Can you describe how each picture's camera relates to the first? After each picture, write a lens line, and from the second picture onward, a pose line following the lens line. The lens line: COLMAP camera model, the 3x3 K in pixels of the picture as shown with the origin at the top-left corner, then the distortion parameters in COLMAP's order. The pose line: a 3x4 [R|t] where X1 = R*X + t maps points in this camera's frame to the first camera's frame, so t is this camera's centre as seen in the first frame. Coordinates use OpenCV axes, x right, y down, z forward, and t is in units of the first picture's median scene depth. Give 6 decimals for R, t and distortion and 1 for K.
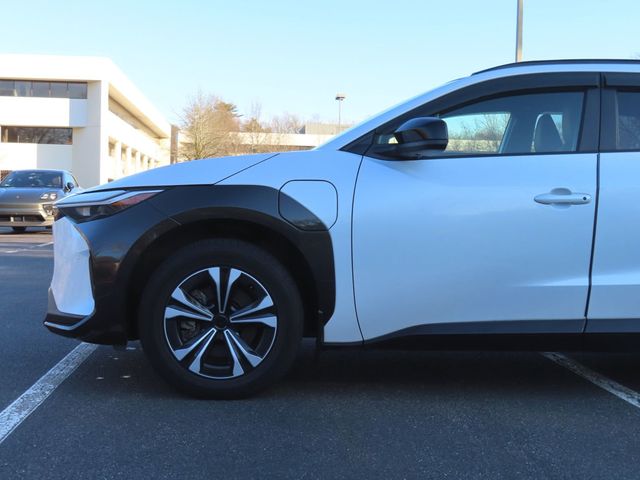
lens RADIAL K [[862.6, 0, 320.4], [0, 862.6, 239.3], [0, 0, 1]] dist [0.021709, 0.000000]
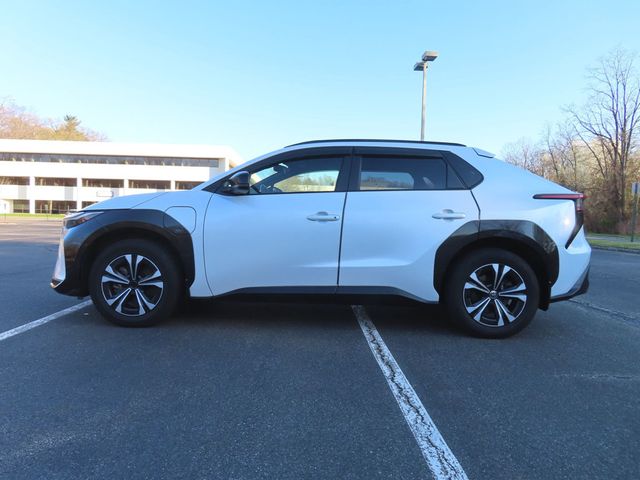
lens RADIAL K [[459.3, 0, 320.0], [0, 459.3, 242.0], [0, 0, 1]] dist [-0.000878, 0.001430]
pose [[0.998029, 0.008192, -0.062216, 0.333739], [-0.008180, 0.999966, 0.000436, 0.002629], [0.062218, 0.000074, 0.998063, 0.062072]]
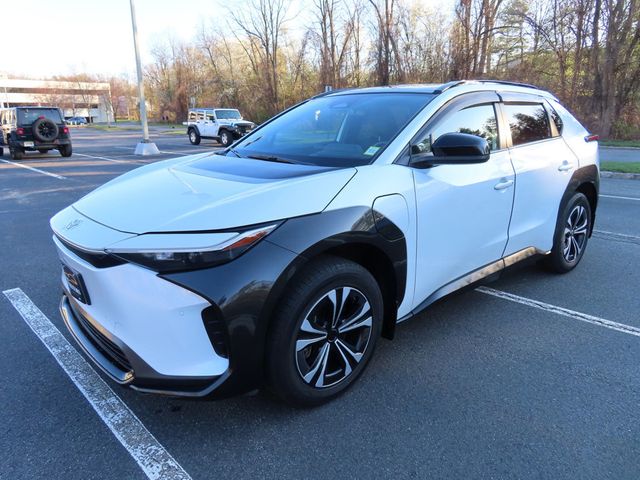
lens RADIAL K [[459.3, 0, 318.8], [0, 459.3, 233.0], [0, 0, 1]] dist [-0.000878, 0.001430]
pose [[0.780759, -0.179980, 0.598350, -0.450487], [0.054198, 0.973515, 0.222107, -0.158431], [-0.622477, -0.140982, 0.769835, 0.583188]]
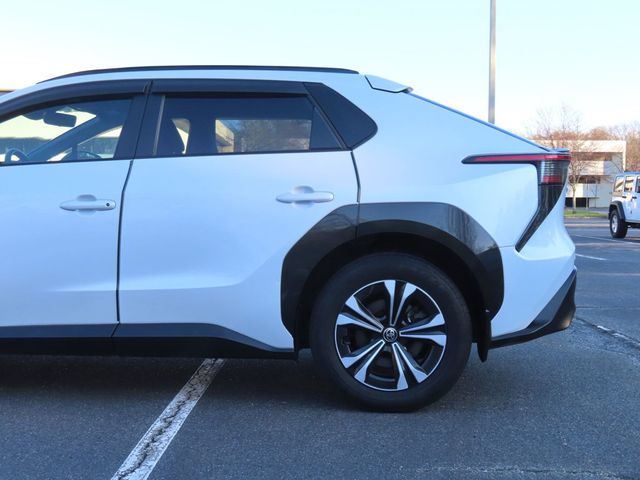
lens RADIAL K [[862.6, 0, 323.4], [0, 862.6, 245.6], [0, 0, 1]] dist [0.021709, 0.000000]
pose [[0.994557, -0.011908, -0.103508, 0.661315], [0.011403, 0.999920, -0.005472, 0.009436], [0.103564, 0.004262, 0.994614, 0.020269]]
